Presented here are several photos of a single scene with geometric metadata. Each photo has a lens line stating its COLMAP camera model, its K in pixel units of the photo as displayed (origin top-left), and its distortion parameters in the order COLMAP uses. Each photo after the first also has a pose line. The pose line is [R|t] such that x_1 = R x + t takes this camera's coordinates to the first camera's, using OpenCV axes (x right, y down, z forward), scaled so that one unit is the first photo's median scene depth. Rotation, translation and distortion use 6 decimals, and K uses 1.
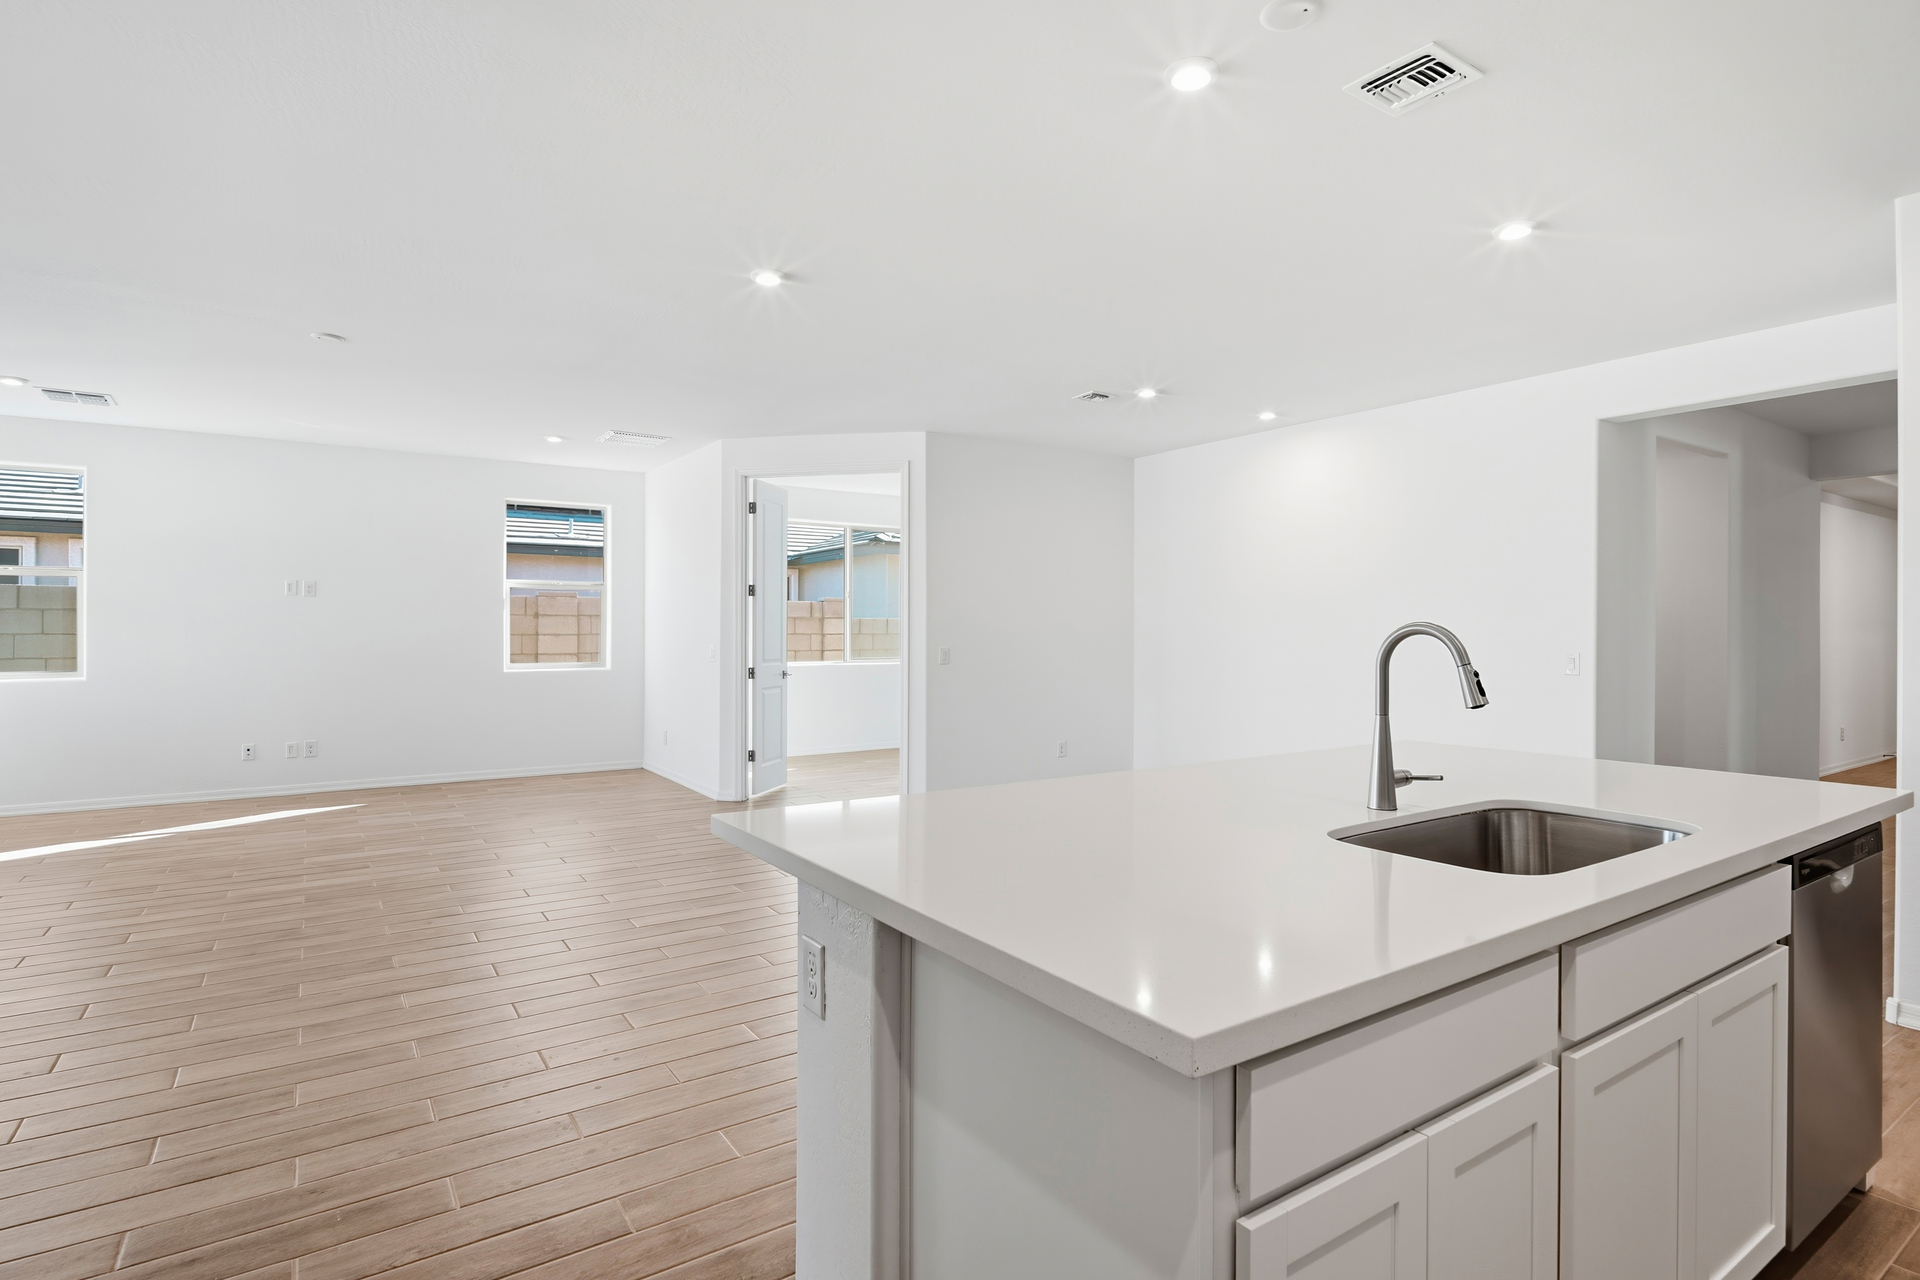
lens RADIAL K [[970.1, 0, 963.6], [0, 970.1, 631.5], [0, 0, 1]] dist [-0.001381, 0.000306]
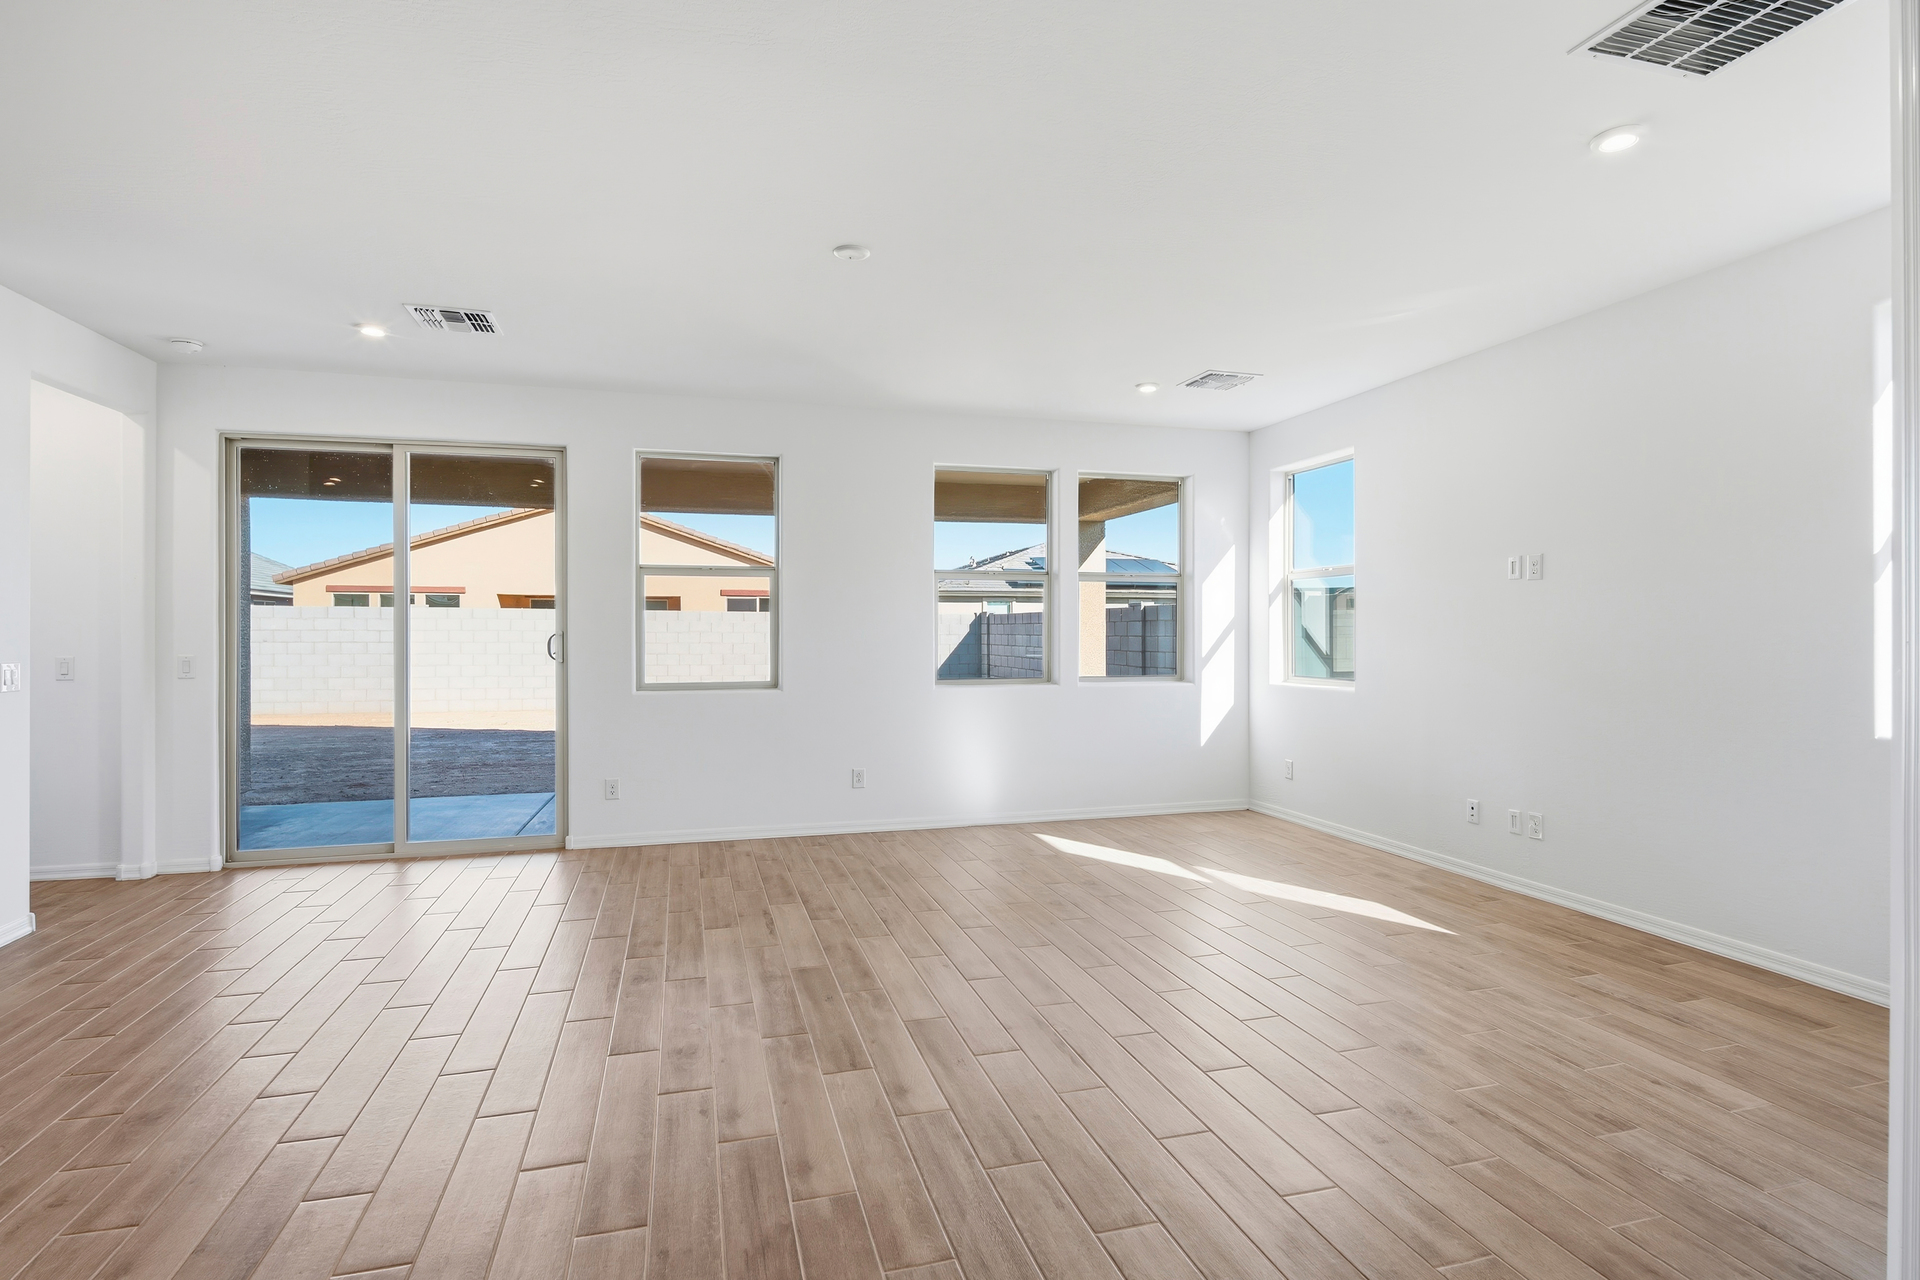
lens RADIAL K [[970.1, 0, 963.6], [0, 970.1, 631.5], [0, 0, 1]] dist [-0.001381, 0.000306]
pose [[-0.308048, -0.004648, -0.951360, 0.029480], [-0.002190, 0.999989, -0.004176, 0.000701], [0.951368, 0.000797, -0.308054, 0.864876]]
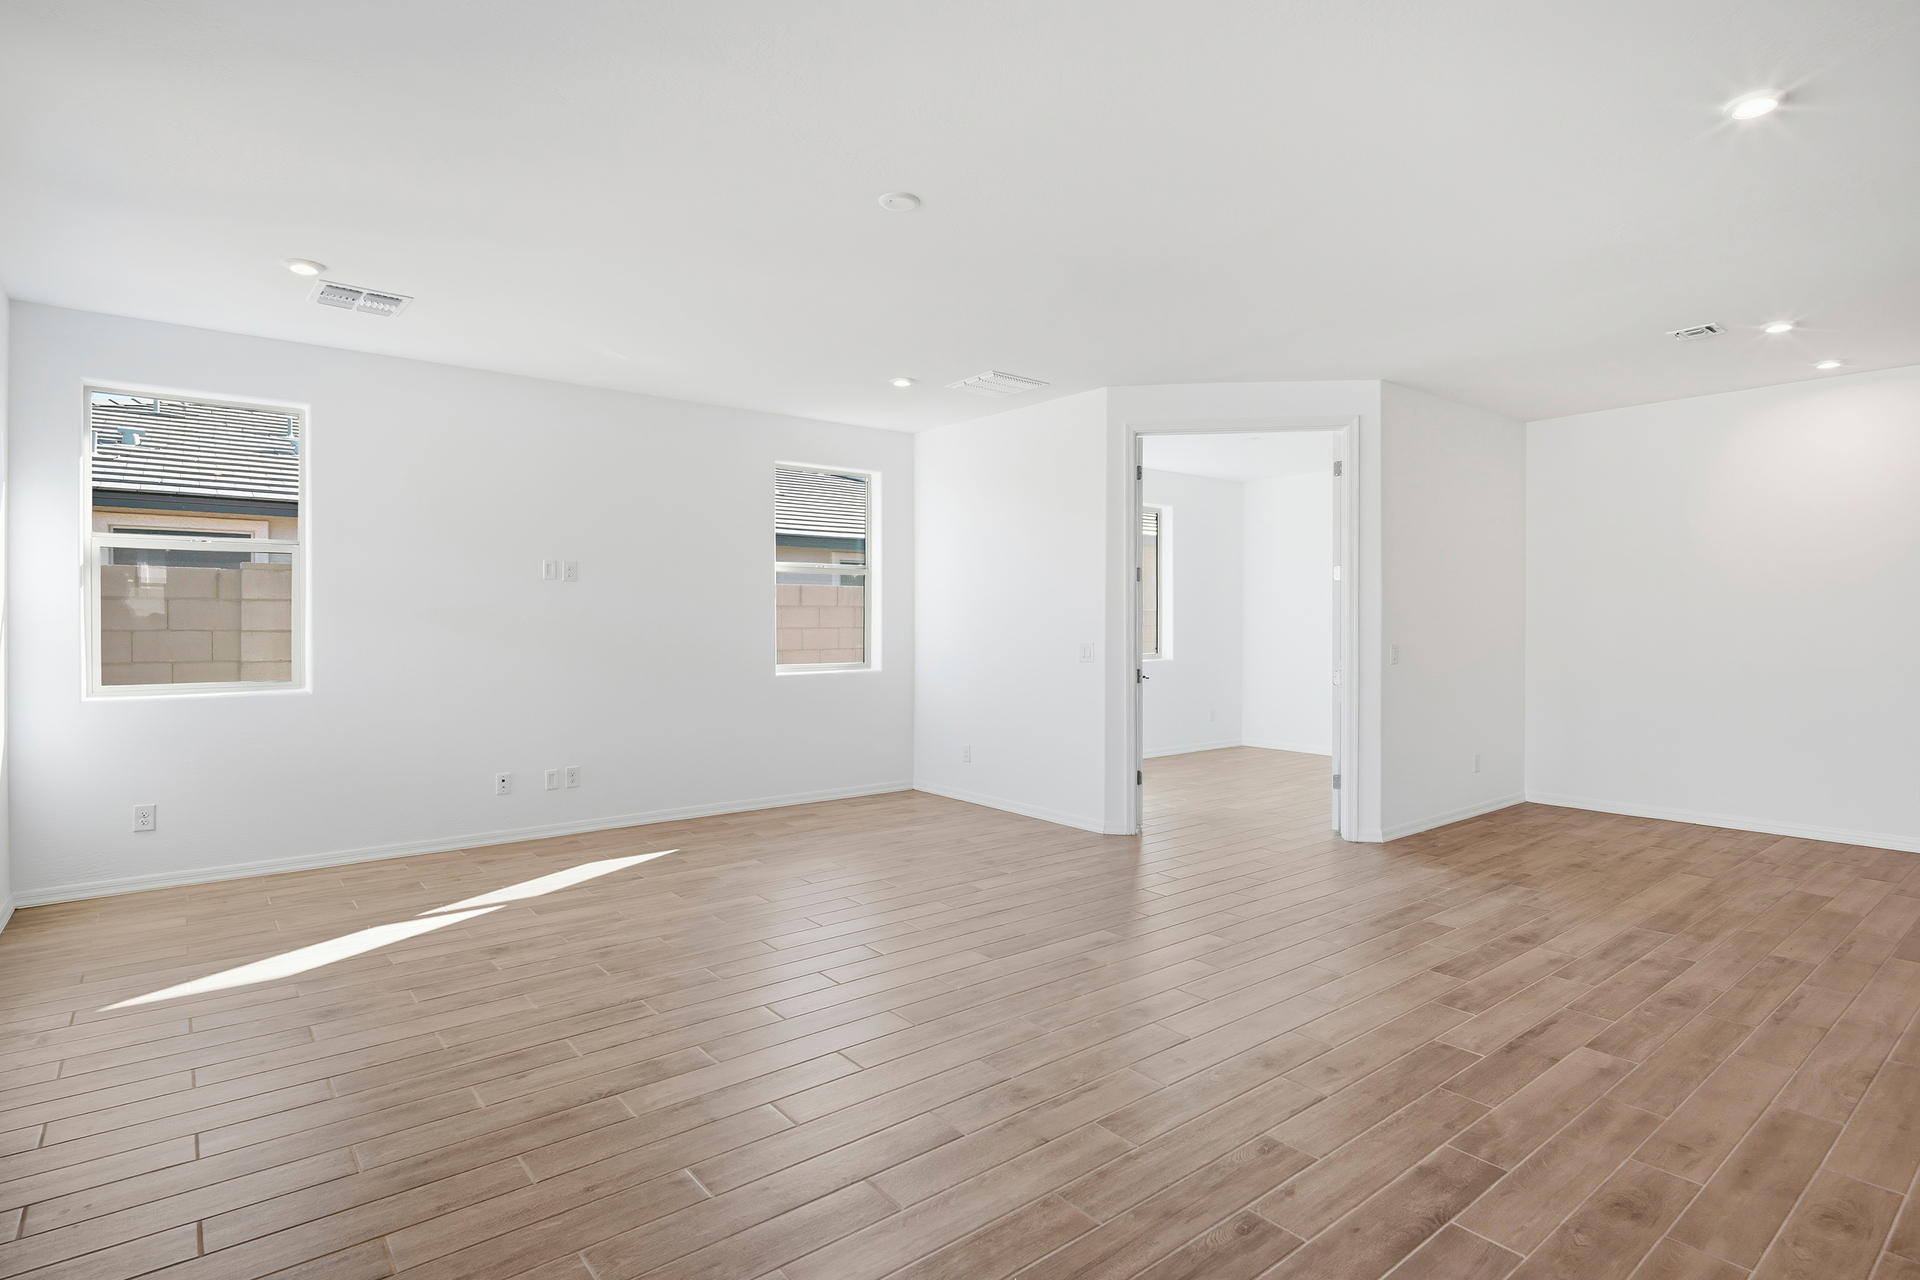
lens RADIAL K [[974.0, 0, 965.6], [0, 974.0, 630.5], [0, 0, 1]] dist [-0.000620, -0.000257]
pose [[0.996014, -0.003516, 0.089128, -0.439823], [0.002969, 0.999976, 0.006267, -0.000565], [-0.089148, -0.005977, 0.996000, 0.199355]]
